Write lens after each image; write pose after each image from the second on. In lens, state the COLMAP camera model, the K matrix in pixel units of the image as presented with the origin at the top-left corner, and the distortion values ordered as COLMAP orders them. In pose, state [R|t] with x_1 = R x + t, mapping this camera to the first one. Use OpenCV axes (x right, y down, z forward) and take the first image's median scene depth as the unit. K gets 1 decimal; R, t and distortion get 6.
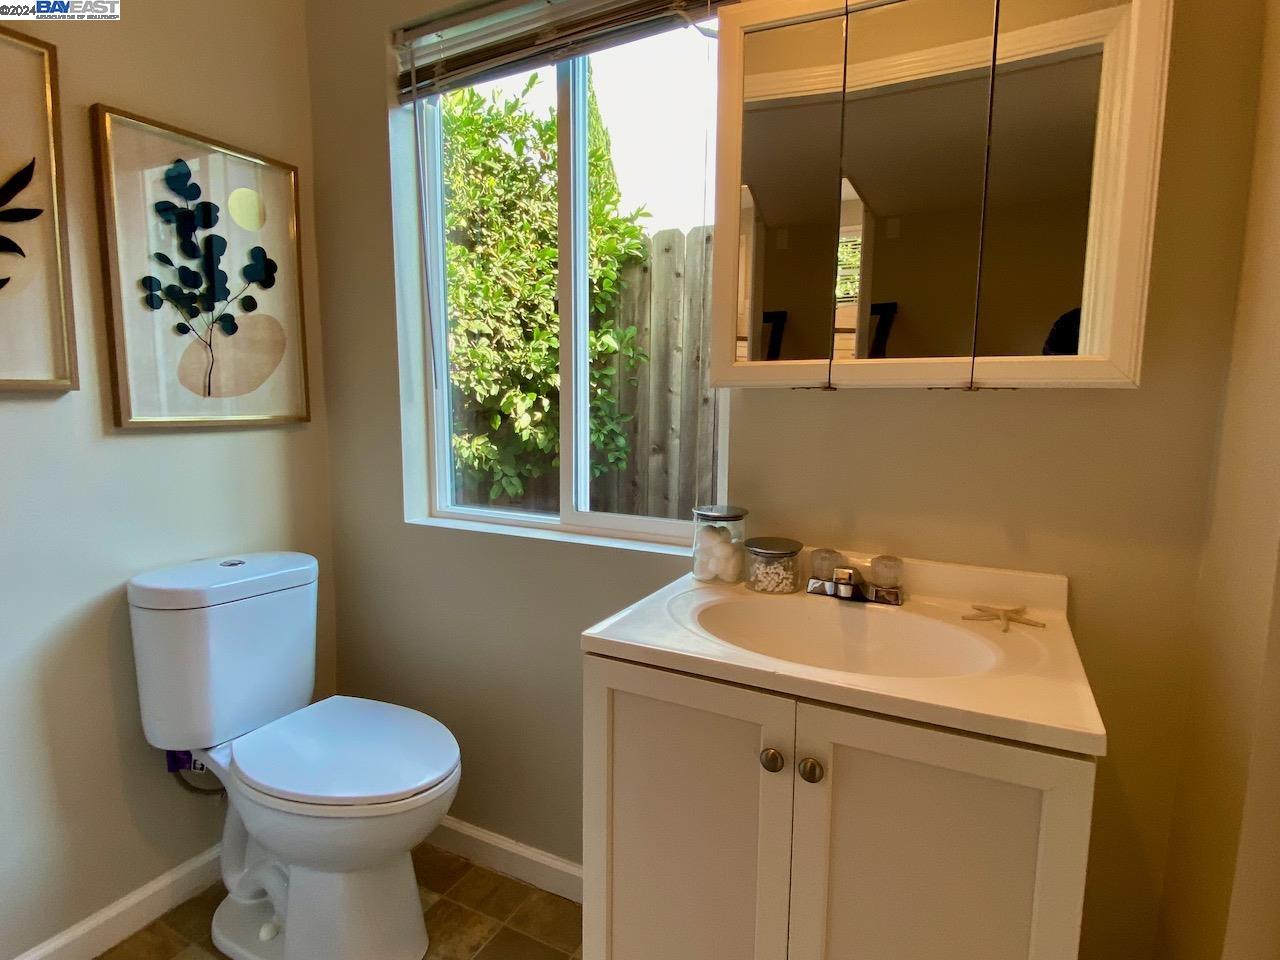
lens RADIAL K [[670.6, 0, 643.3], [0, 670.6, 484.7], [0, 0, 1]] dist [0.021705, -0.000974]
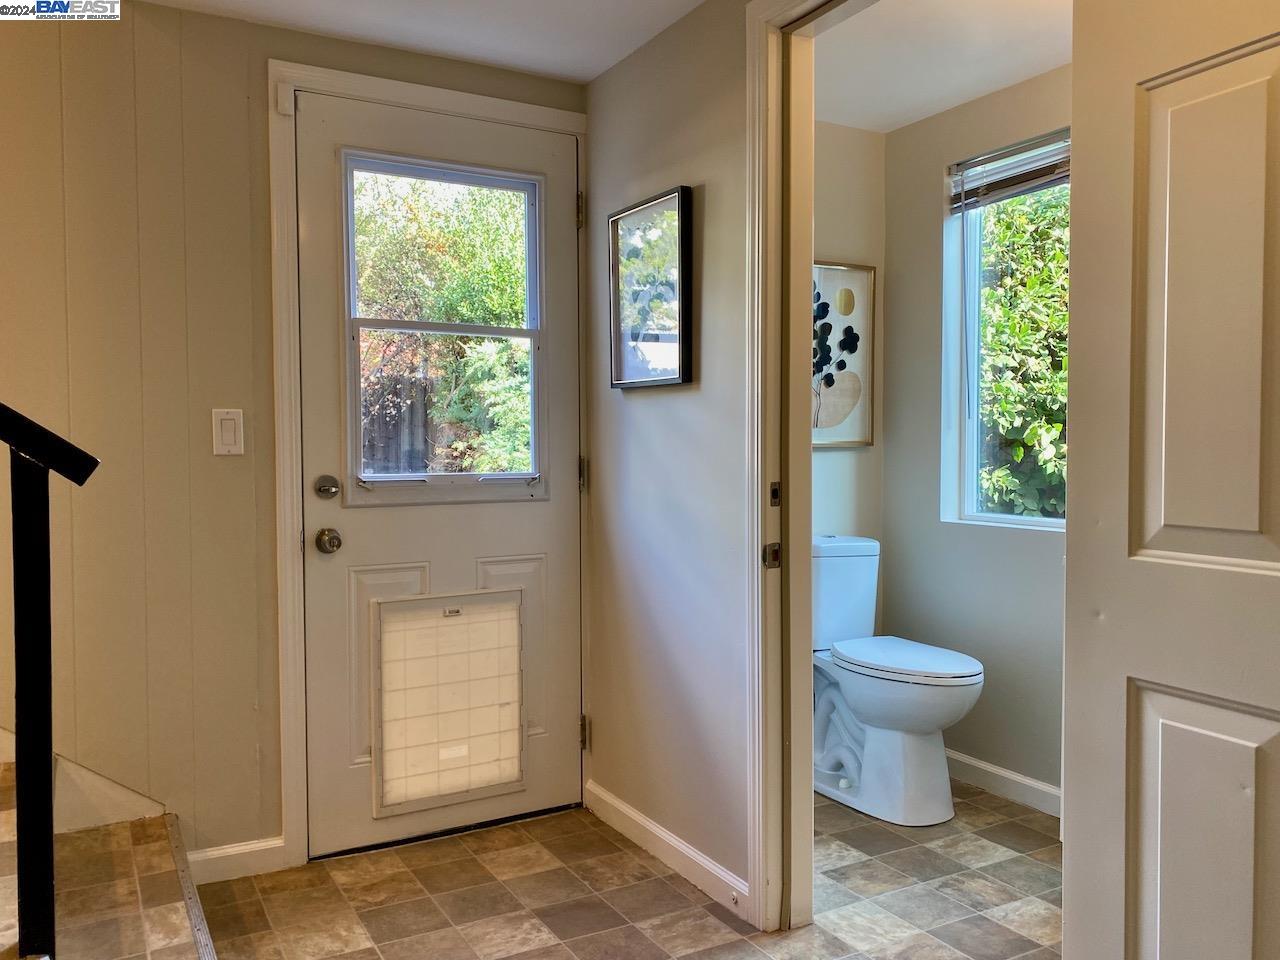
lens RADIAL K [[1001.5, 0, 637.2], [0, 1001.5, 486.2], [0, 0, 1]] dist [0.029978, -0.004346]
pose [[0.834822, 0.010751, -0.550414, 0.132414], [-0.057860, 0.995985, -0.068303, 0.090626], [0.547470, 0.088868, 0.832093, -0.555689]]
